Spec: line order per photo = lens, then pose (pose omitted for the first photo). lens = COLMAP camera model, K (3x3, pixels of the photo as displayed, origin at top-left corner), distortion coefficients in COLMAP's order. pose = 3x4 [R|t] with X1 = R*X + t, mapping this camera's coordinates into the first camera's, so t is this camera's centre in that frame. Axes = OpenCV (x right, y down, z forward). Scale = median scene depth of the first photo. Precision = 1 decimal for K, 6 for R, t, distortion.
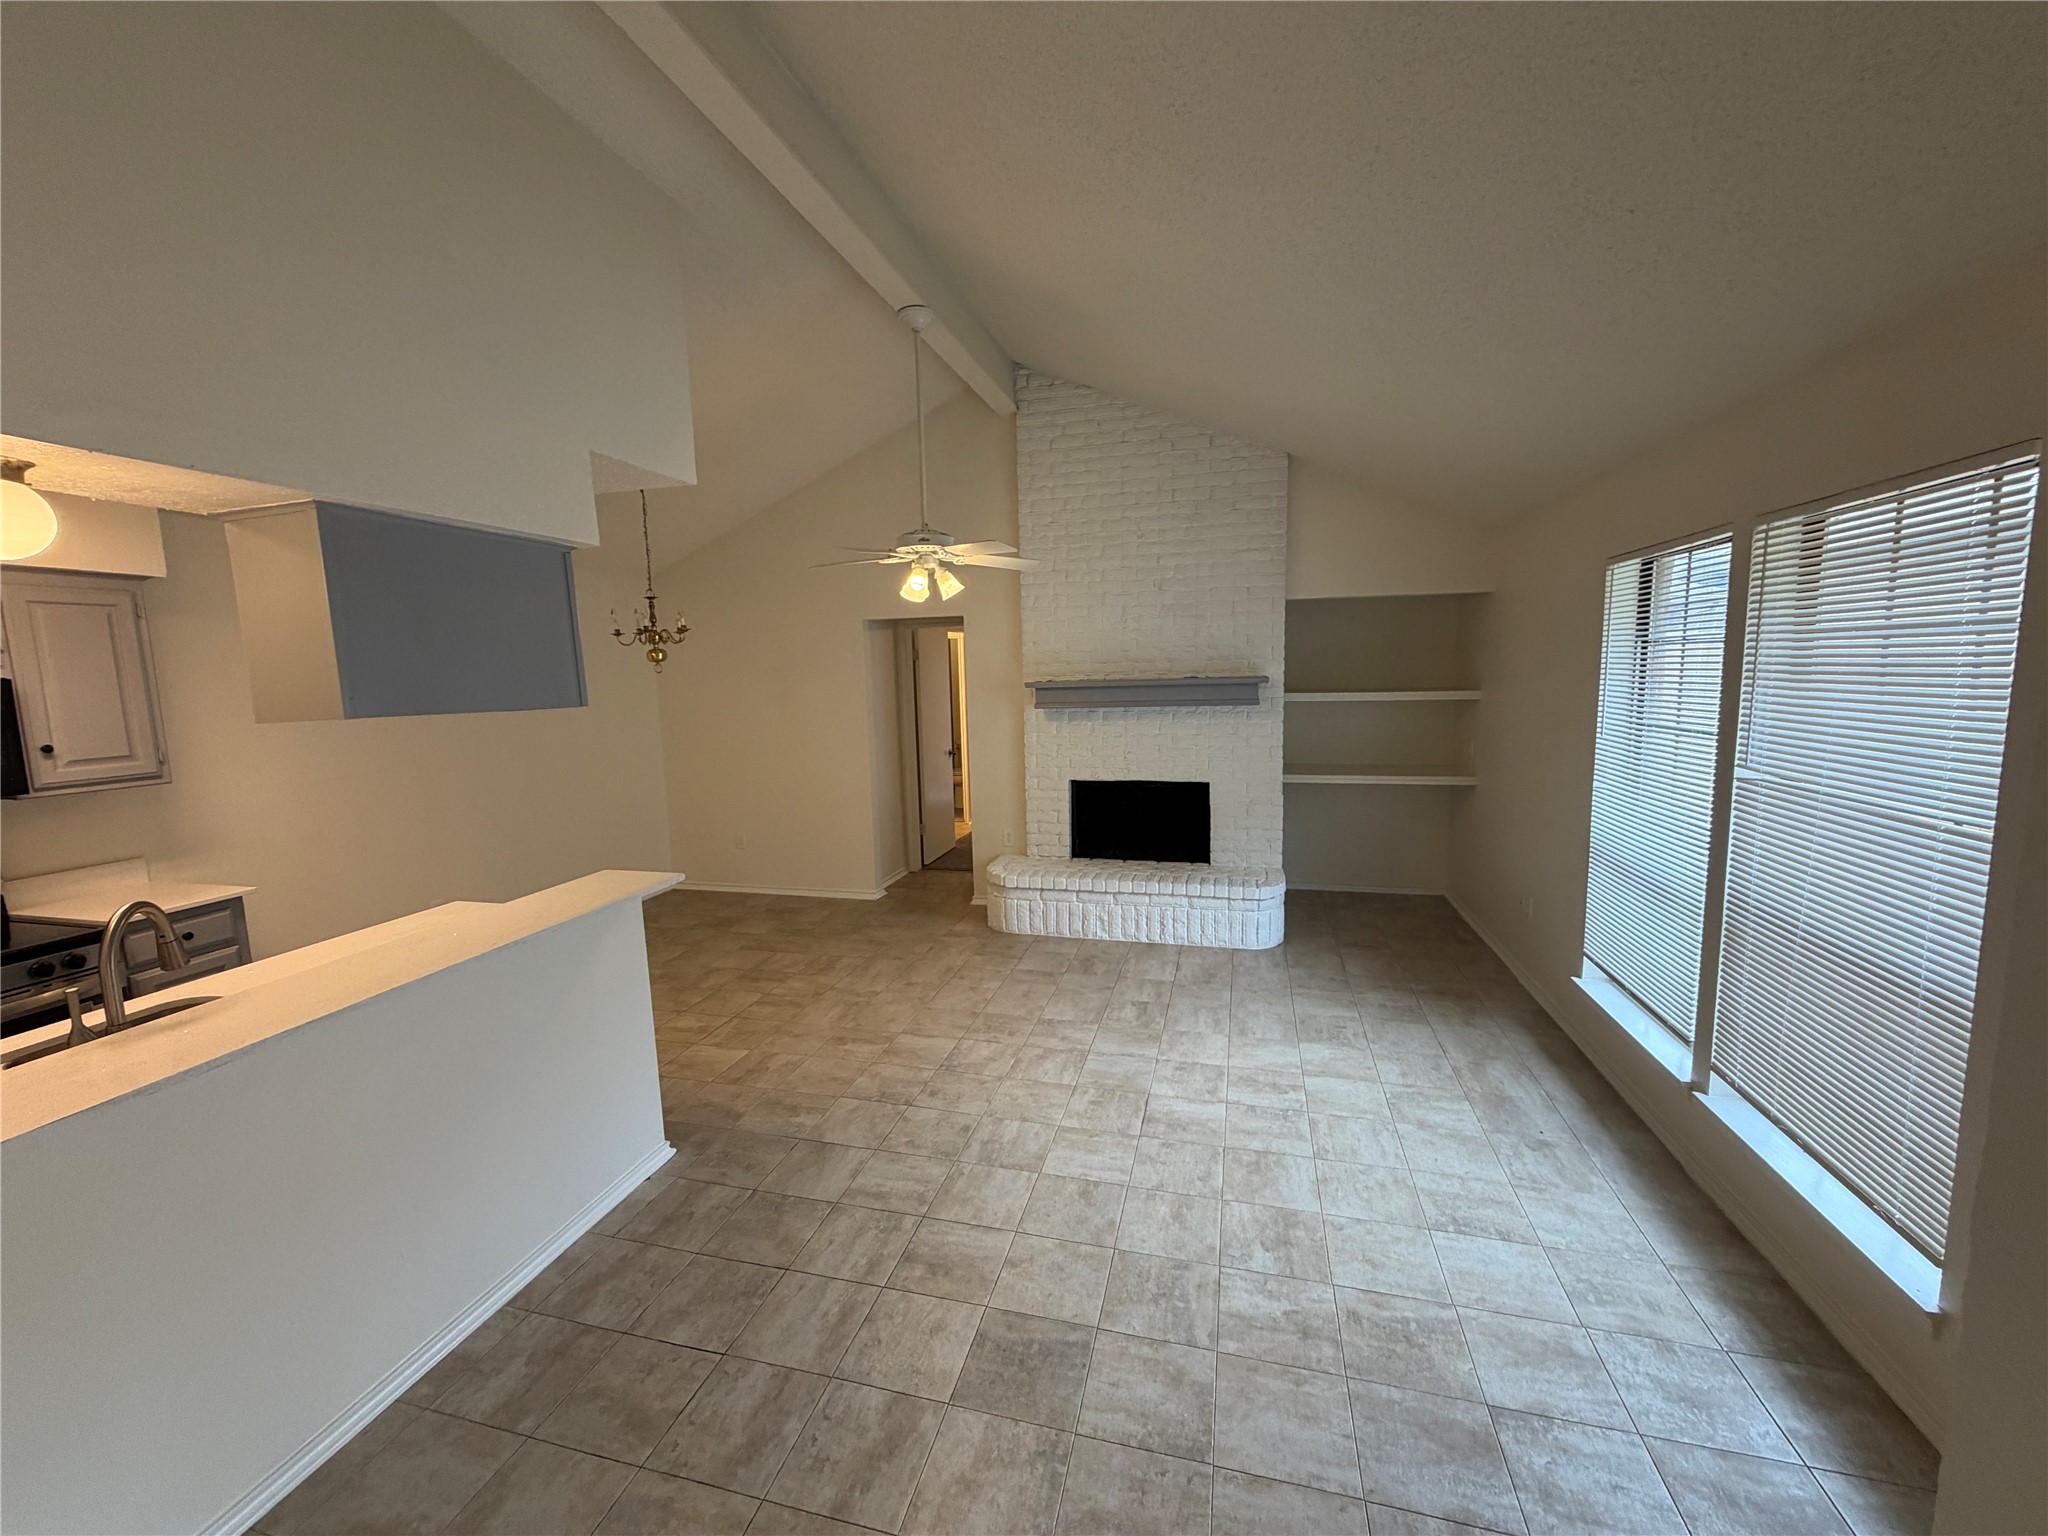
lens RADIAL K [[817.5, 0, 1026.7], [0, 817.5, 784.2], [0, 0, 1]] dist [0.001035, -0.000455]
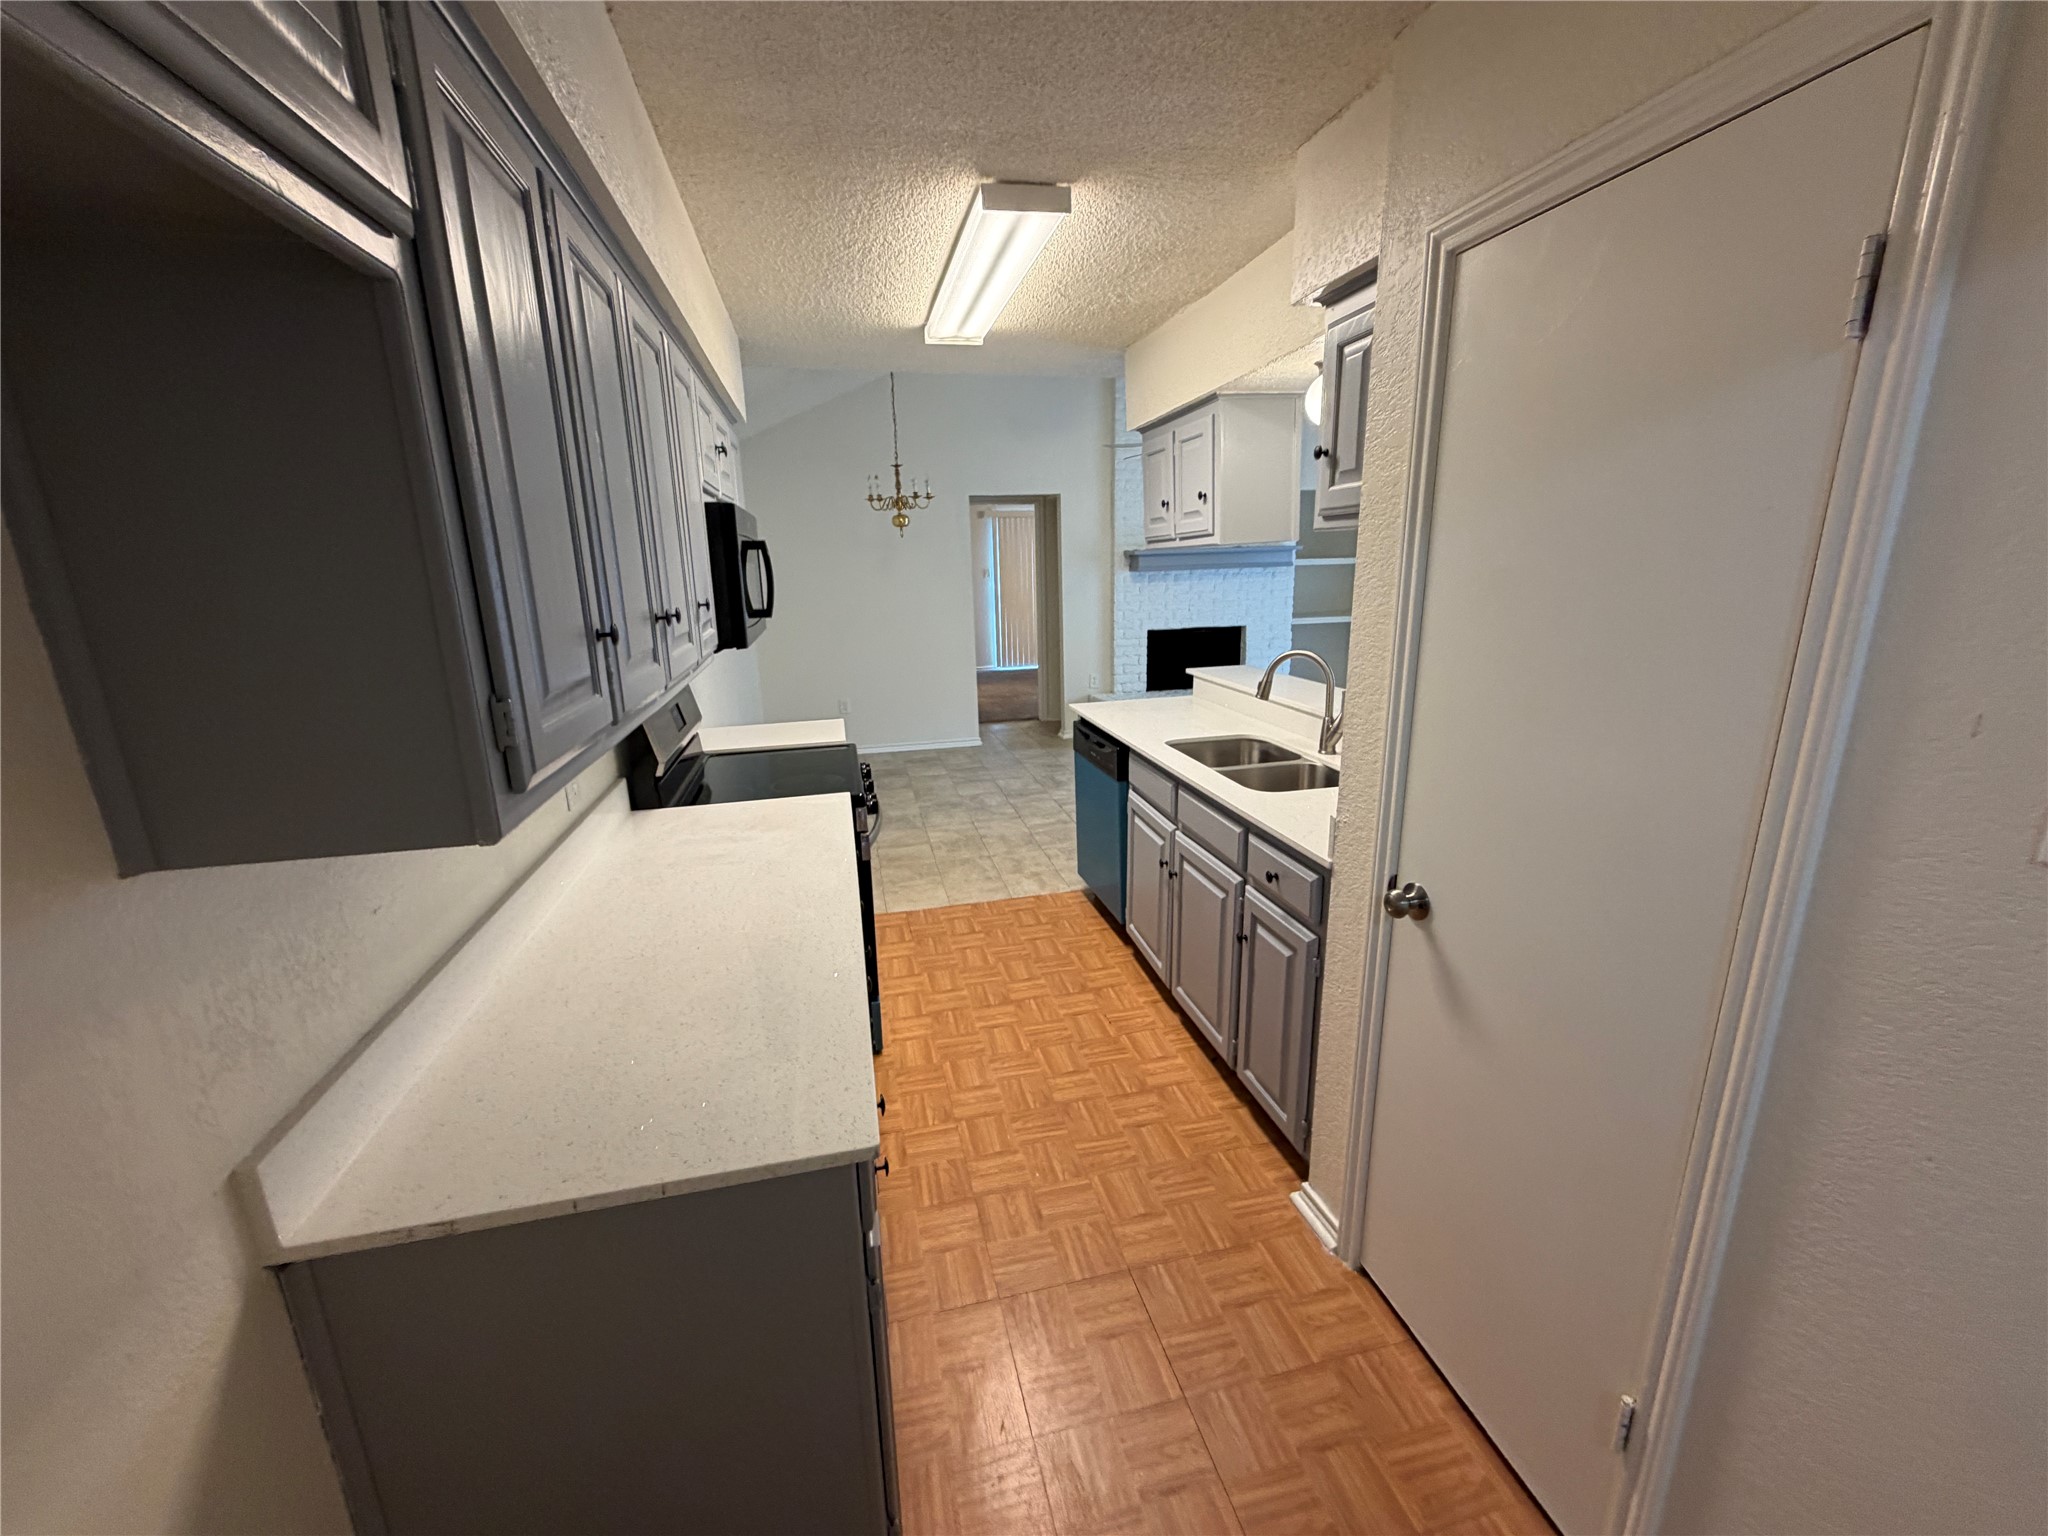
lens RADIAL K [[817.5, 0, 1016.8], [0, 817.5, 771.0], [0, 0, 1]] dist [0.001035, -0.000455]
pose [[0.890493, -0.114790, 0.440278, -0.775994], [0.068773, 0.990492, 0.119145, 0.051567], [-0.449769, -0.075818, 0.889921, -0.065786]]
